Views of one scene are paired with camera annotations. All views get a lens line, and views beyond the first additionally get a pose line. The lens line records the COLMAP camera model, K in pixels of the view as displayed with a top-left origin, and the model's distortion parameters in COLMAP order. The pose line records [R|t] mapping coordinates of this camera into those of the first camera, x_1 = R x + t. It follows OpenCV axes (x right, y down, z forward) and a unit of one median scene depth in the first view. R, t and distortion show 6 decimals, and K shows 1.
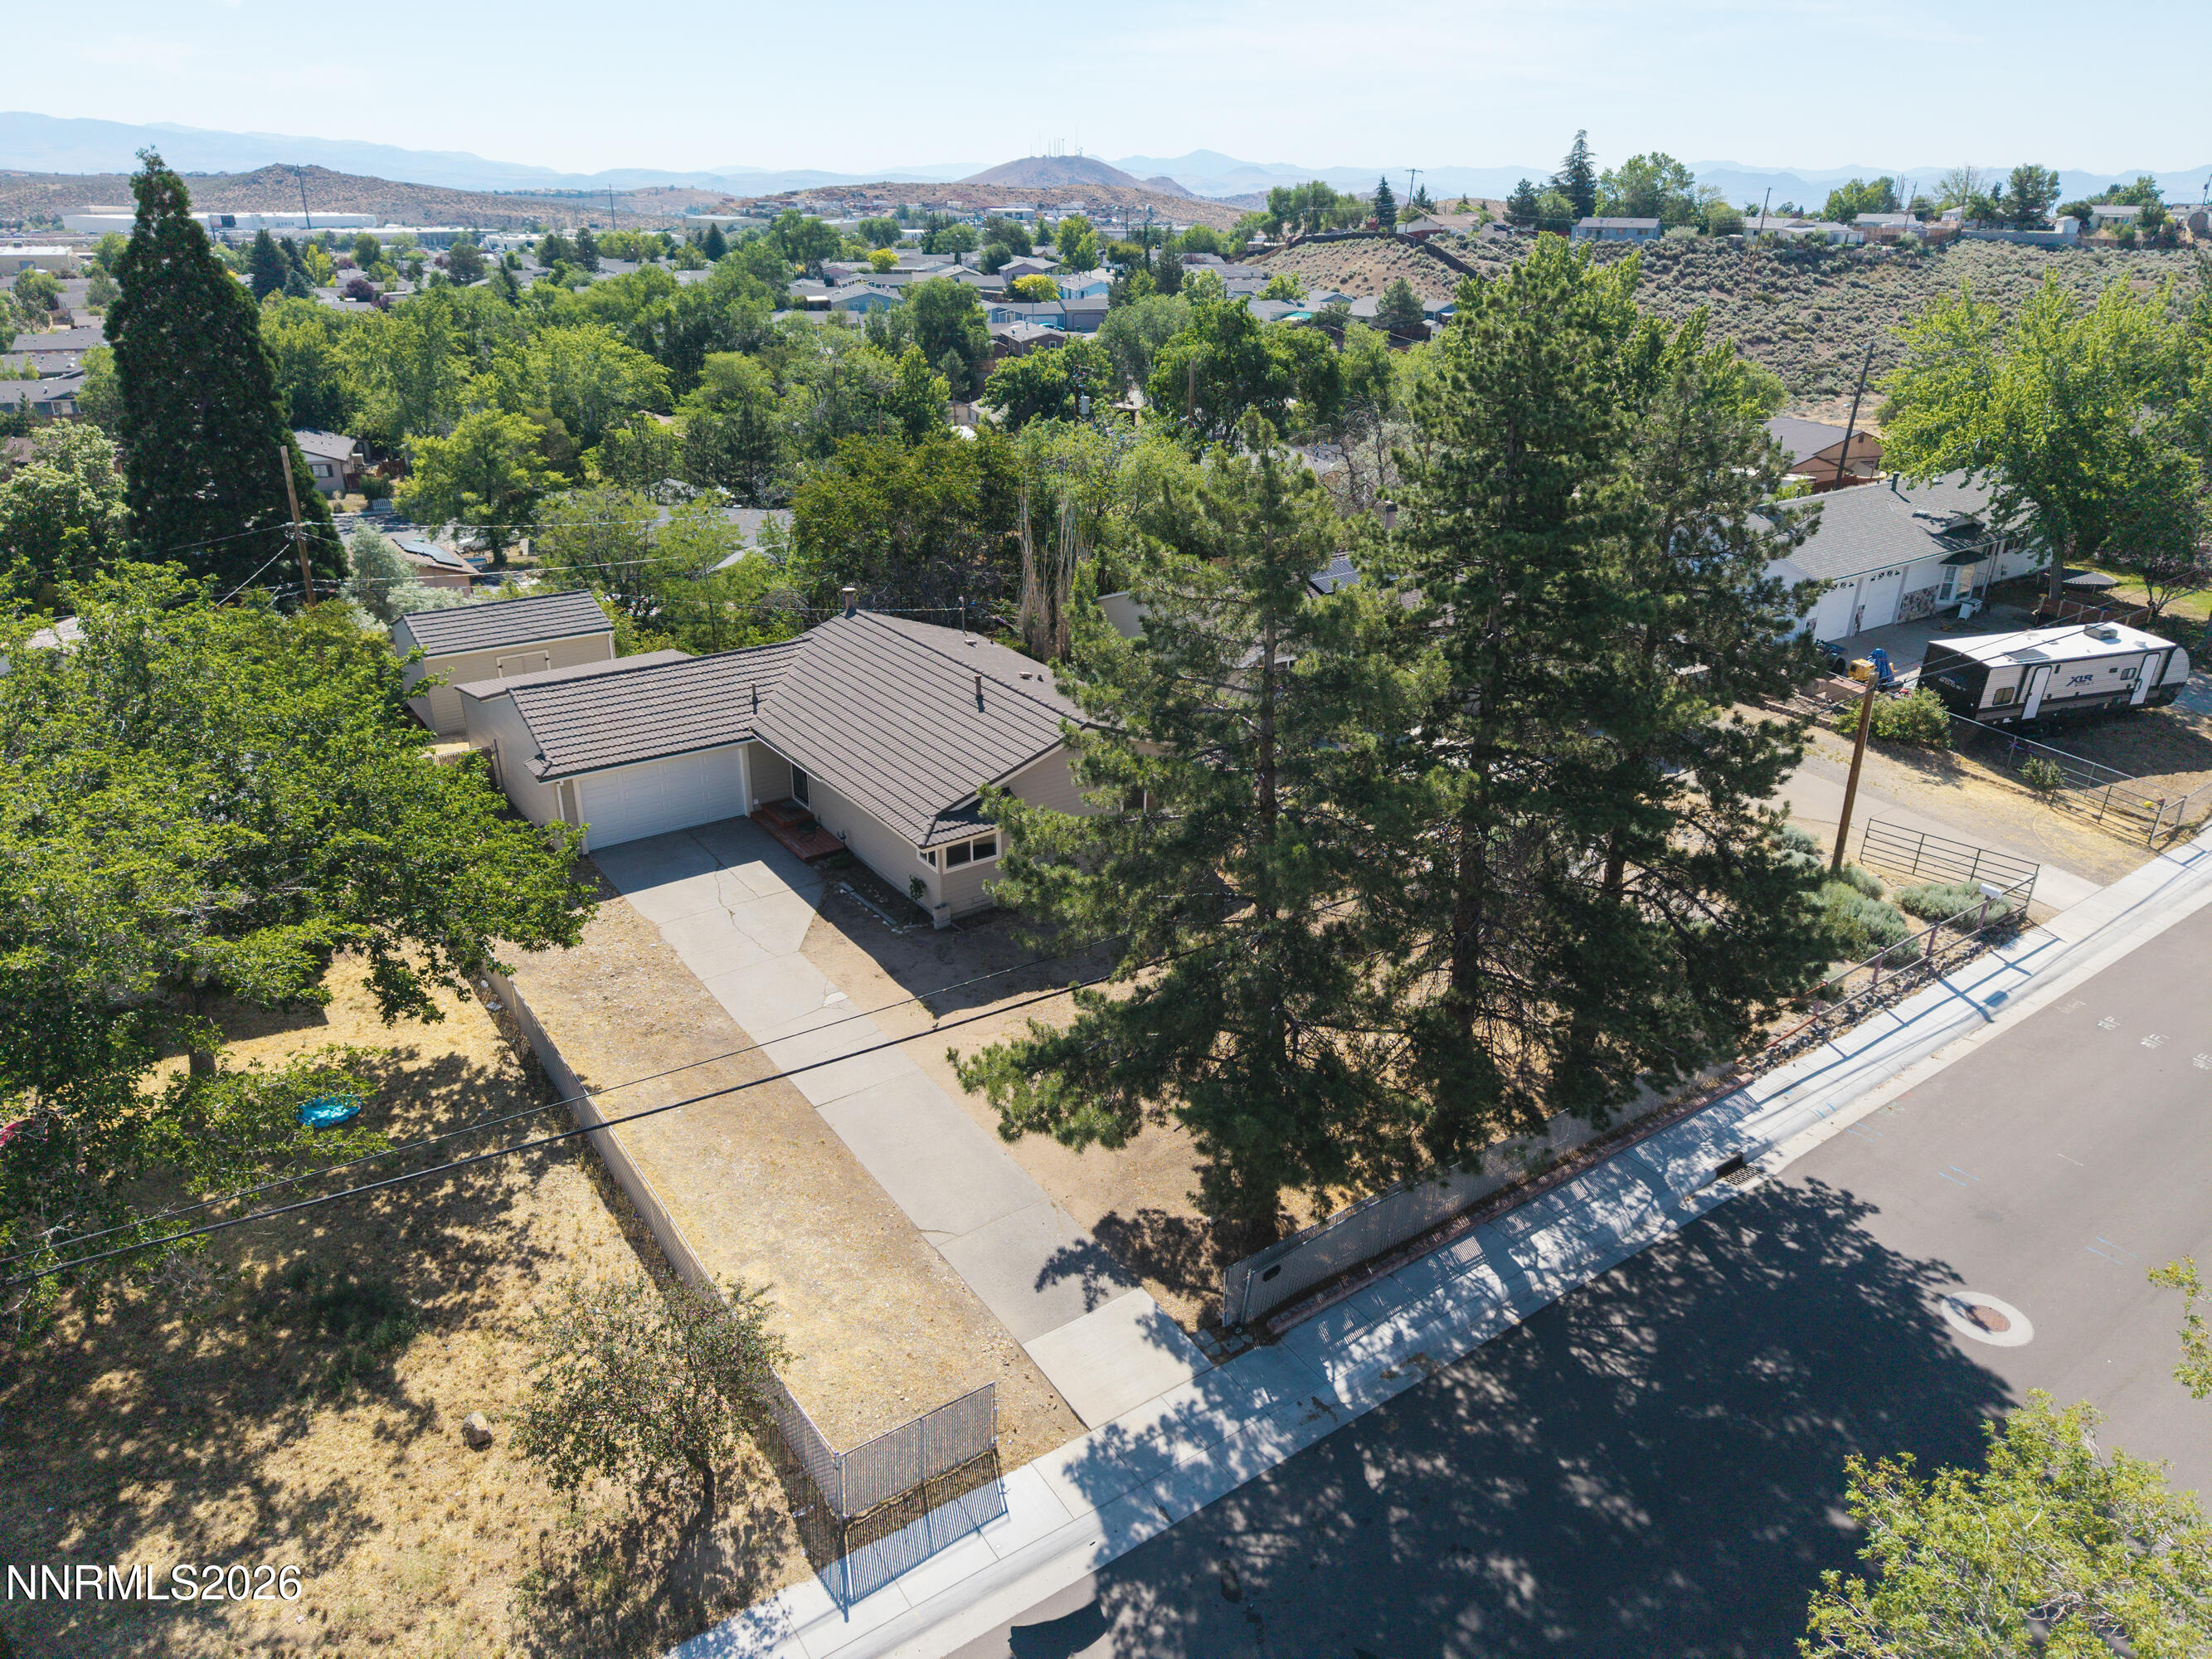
lens RADIAL K [[1477.3, 0, 1106.0], [0, 1477.3, 829.5], [0, 0, 1]] dist [0.024209, -0.022036]
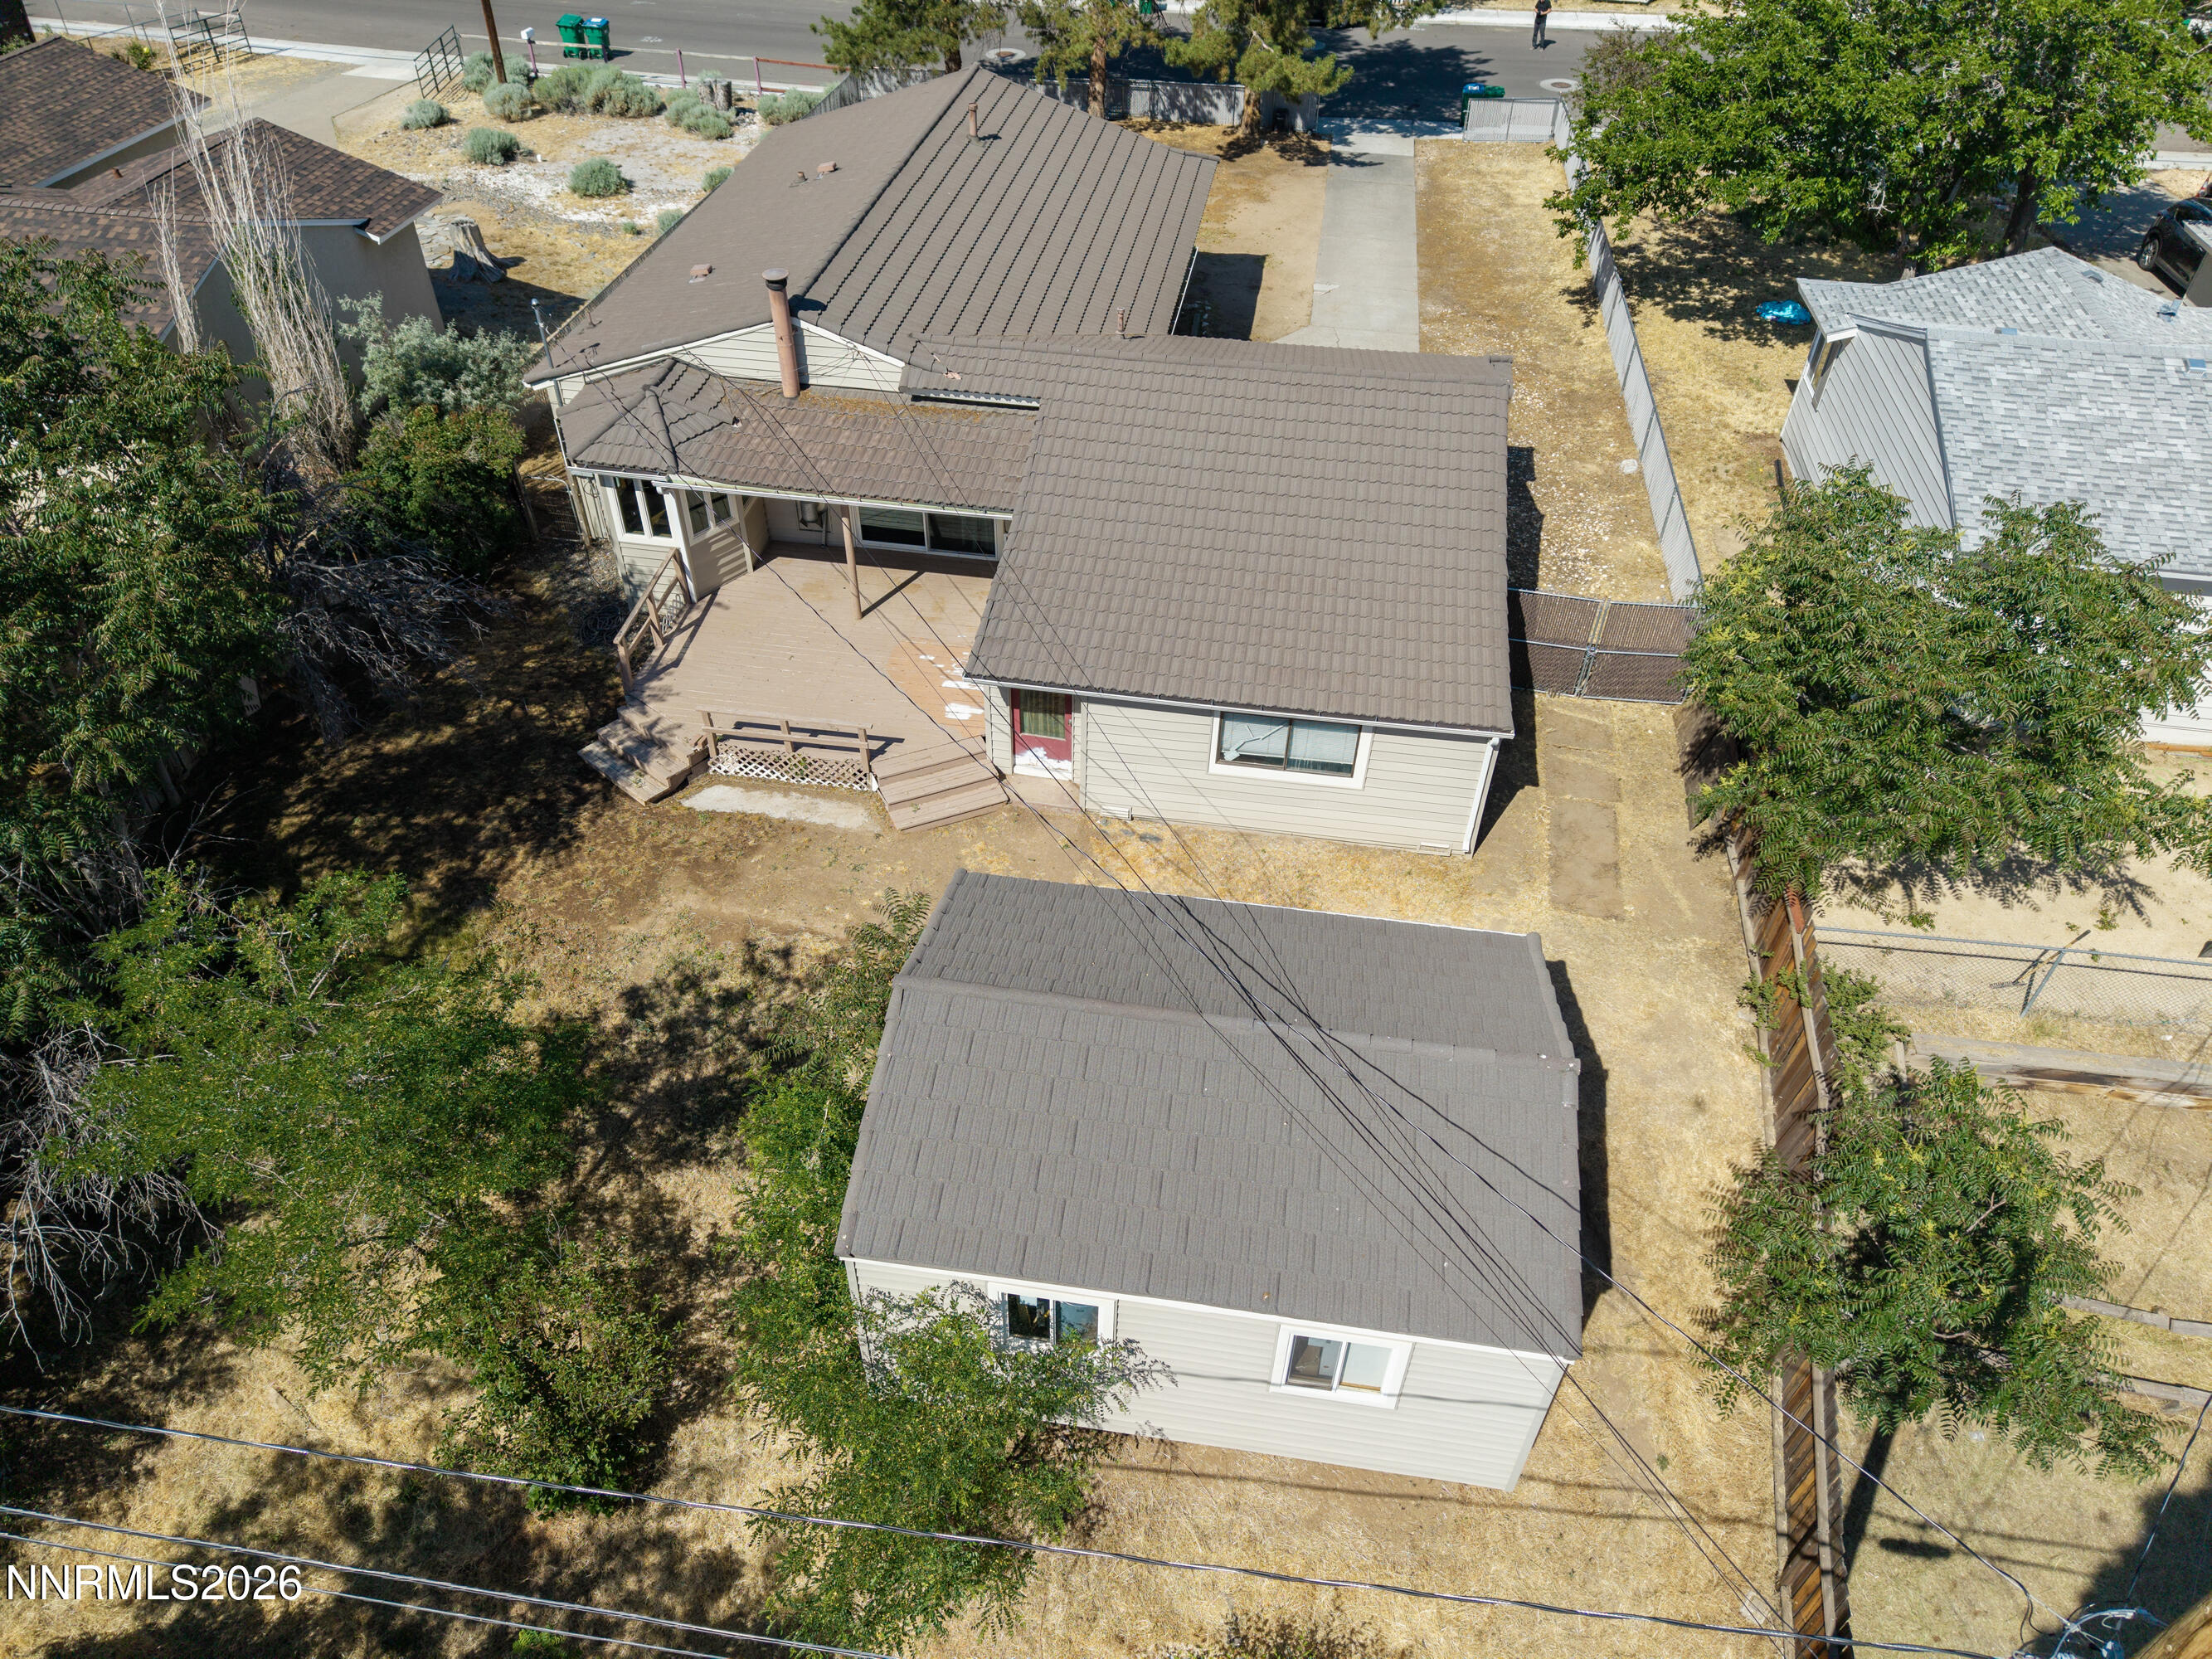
lens RADIAL K [[1477.3, 0, 1106.0], [0, 1477.3, 829.5], [0, 0, 1]] dist [0.024209, -0.022036]
pose [[-0.715742, -0.480827, 0.506476, -1.112573], [0.258322, 0.491511, 0.831677, -0.856511], [-0.648832, 0.726100, -0.227587, 2.285649]]
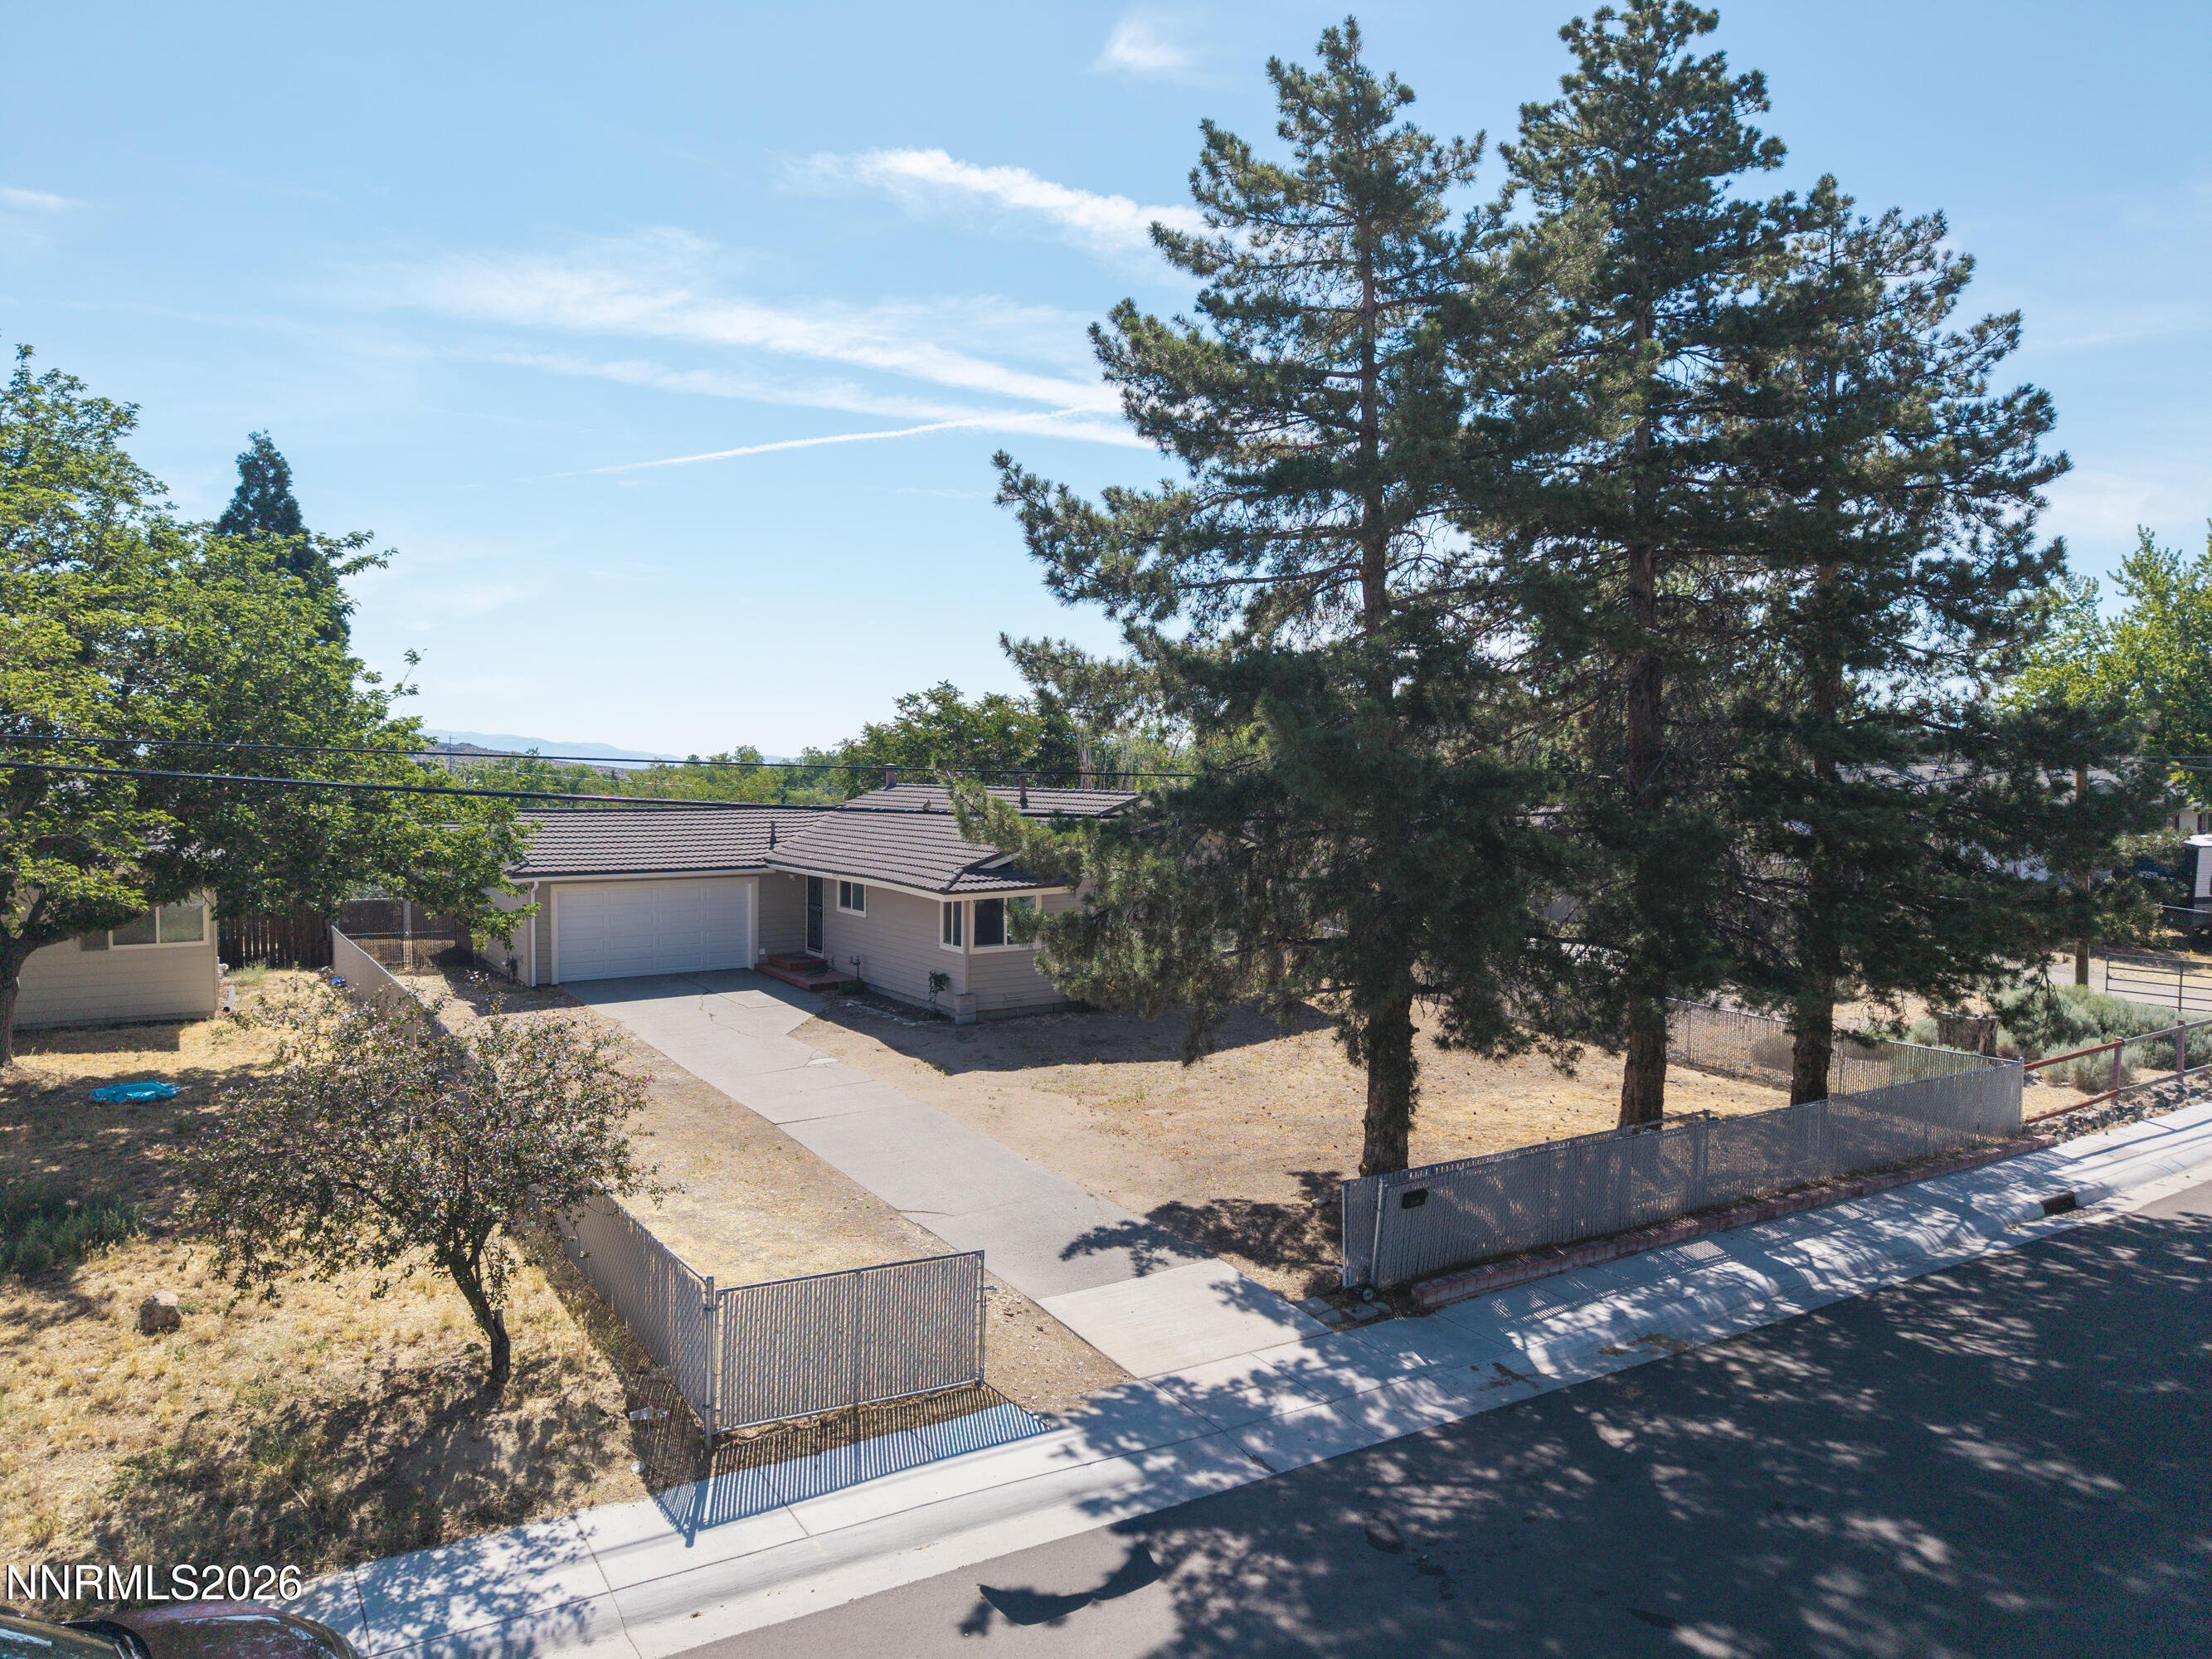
lens RADIAL K [[1477.3, 0, 1106.0], [0, 1477.3, 829.5], [0, 0, 1]] dist [0.024209, -0.022036]
pose [[0.998892, -0.004762, -0.046813, 0.006020], [-0.012352, 0.933443, -0.358514, 0.395760], [0.045404, 0.358695, 0.932350, 0.327102]]
